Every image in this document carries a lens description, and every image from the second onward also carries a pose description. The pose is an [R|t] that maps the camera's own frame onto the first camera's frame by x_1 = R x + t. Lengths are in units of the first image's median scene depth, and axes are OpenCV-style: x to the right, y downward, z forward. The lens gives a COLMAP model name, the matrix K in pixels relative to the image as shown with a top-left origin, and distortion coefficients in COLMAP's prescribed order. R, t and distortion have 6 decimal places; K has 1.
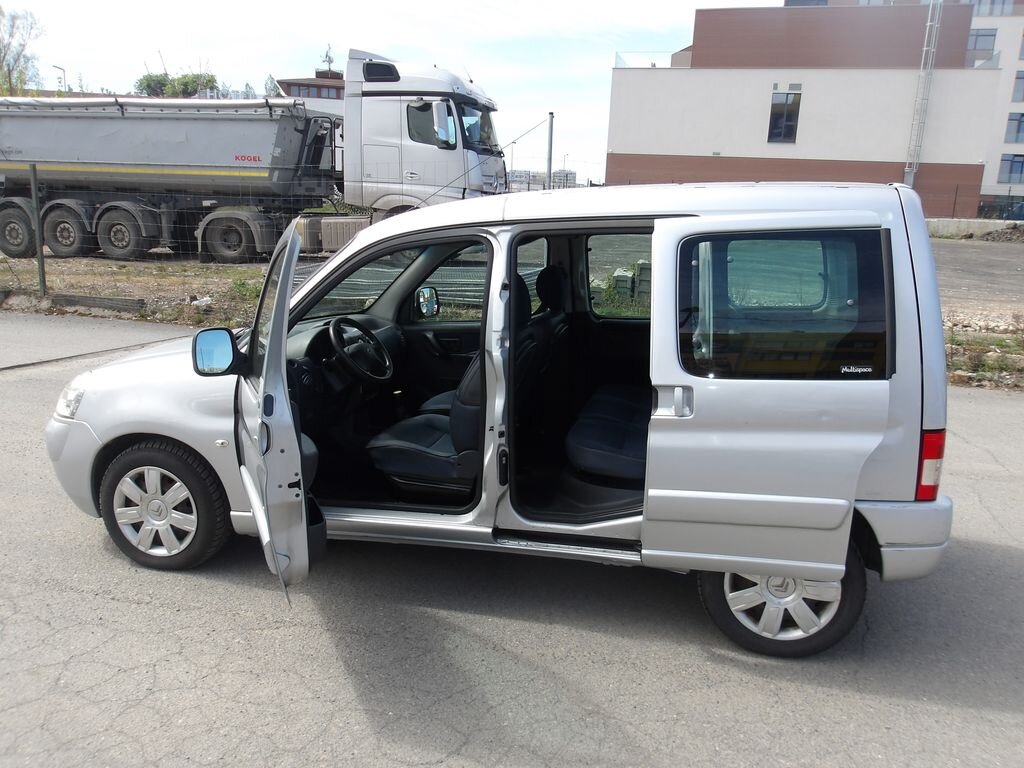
lens RADIAL K [[860.3, 0, 519.6], [0, 860.3, 388.9], [0, 0, 1]] dist [-0.000927, 0.006913]
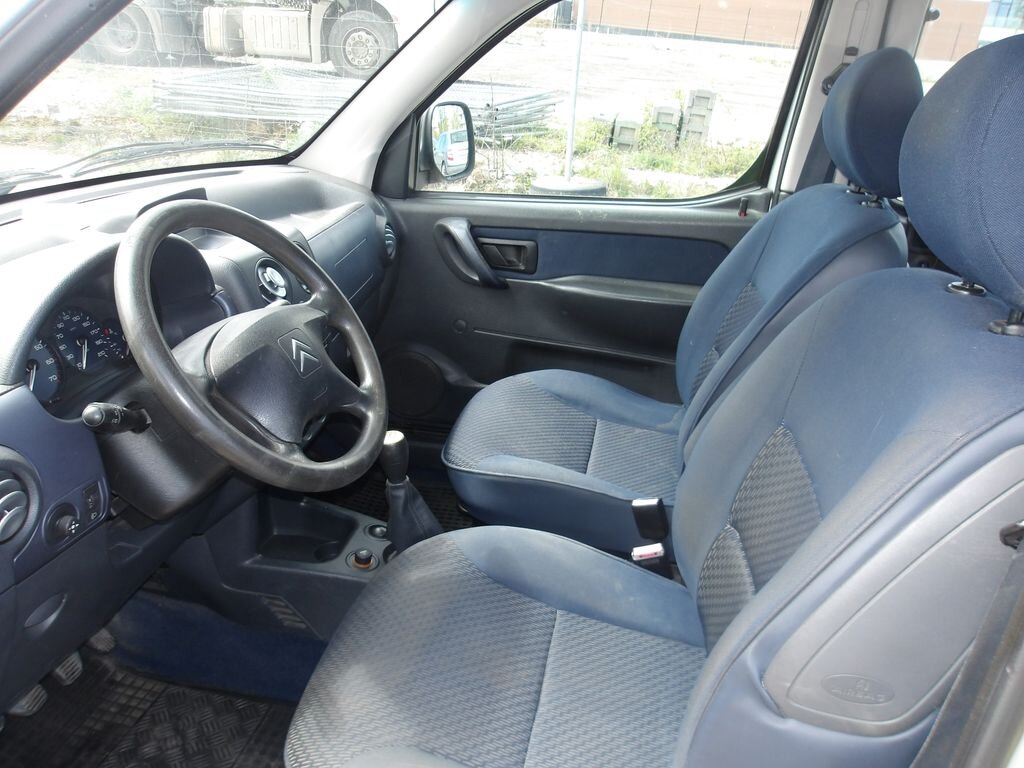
lens RADIAL K [[854.1, 0, 510.3], [0, 854.1, 383.1], [0, 0, 1]] dist [-0.005197, 0.010398]
pose [[0.997446, 0.031546, 0.064079, -0.102941], [-0.042755, 0.982389, 0.181889, -0.065228], [-0.057213, -0.184165, 0.981229, 0.597667]]
